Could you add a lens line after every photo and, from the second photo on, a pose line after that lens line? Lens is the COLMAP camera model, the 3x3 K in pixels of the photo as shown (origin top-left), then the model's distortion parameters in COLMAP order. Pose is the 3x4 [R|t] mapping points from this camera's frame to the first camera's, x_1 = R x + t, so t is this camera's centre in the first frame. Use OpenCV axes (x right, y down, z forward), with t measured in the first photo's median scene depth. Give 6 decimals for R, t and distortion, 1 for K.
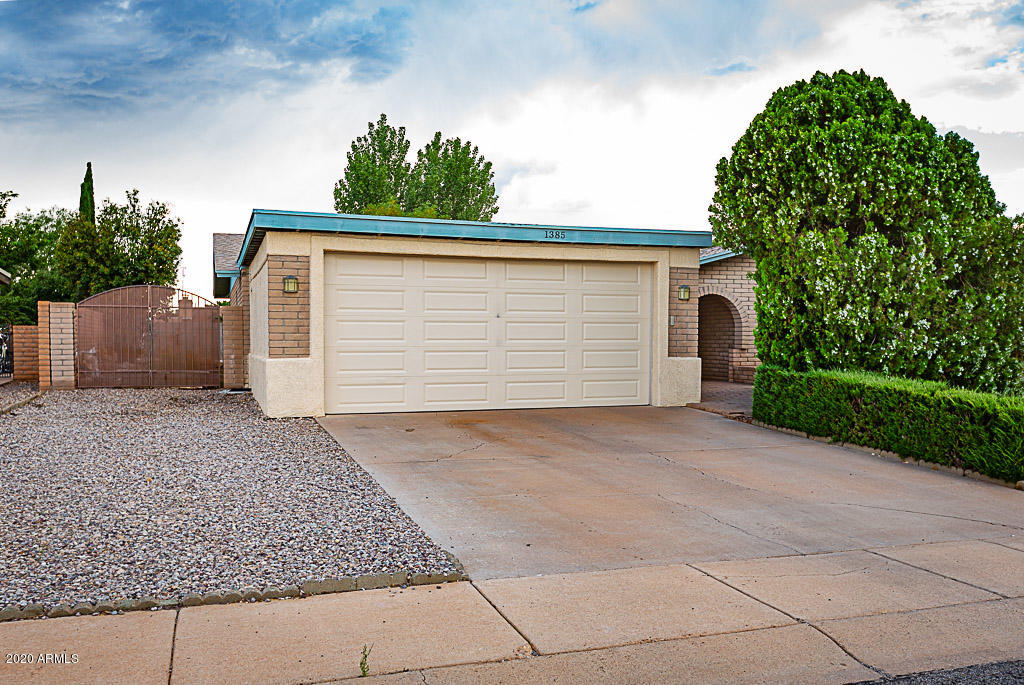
lens RADIAL K [[868.3, 0, 511.6], [0, 868.3, 342.4], [0, 0, 1]] dist [0.005649, -0.025855]
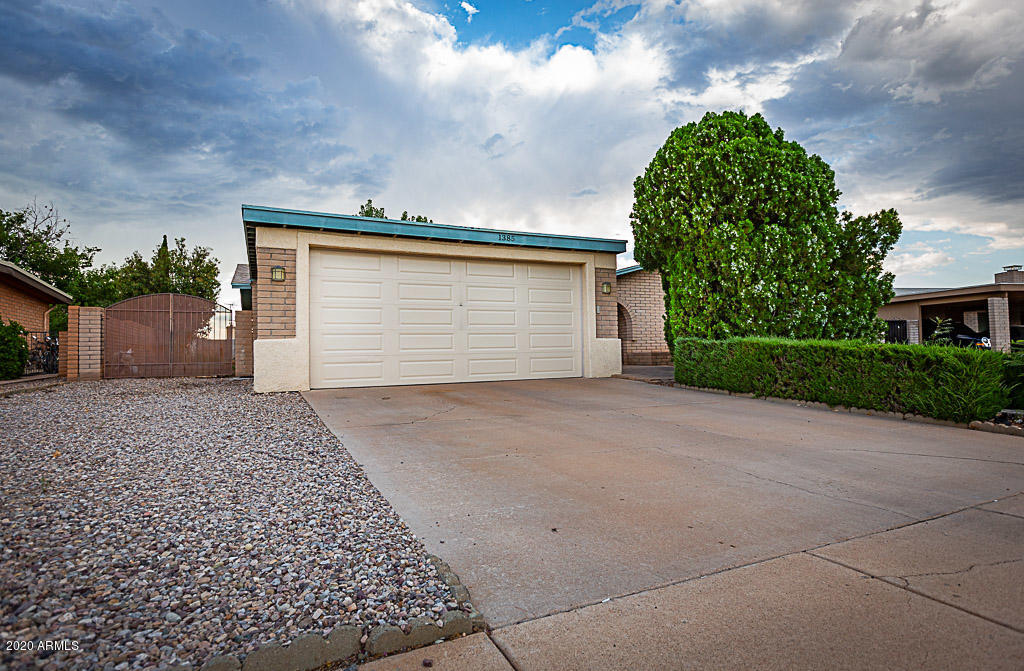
lens RADIAL K [[519.6, 0, 515.8], [0, 519.6, 320.4], [0, 0, 1]] dist [-0.001386, 0.000333]
pose [[0.992791, -0.011475, 0.119310, -0.029761], [0.020406, 0.997056, -0.073909, 0.052012], [-0.118111, 0.075811, 0.990102, 0.308222]]
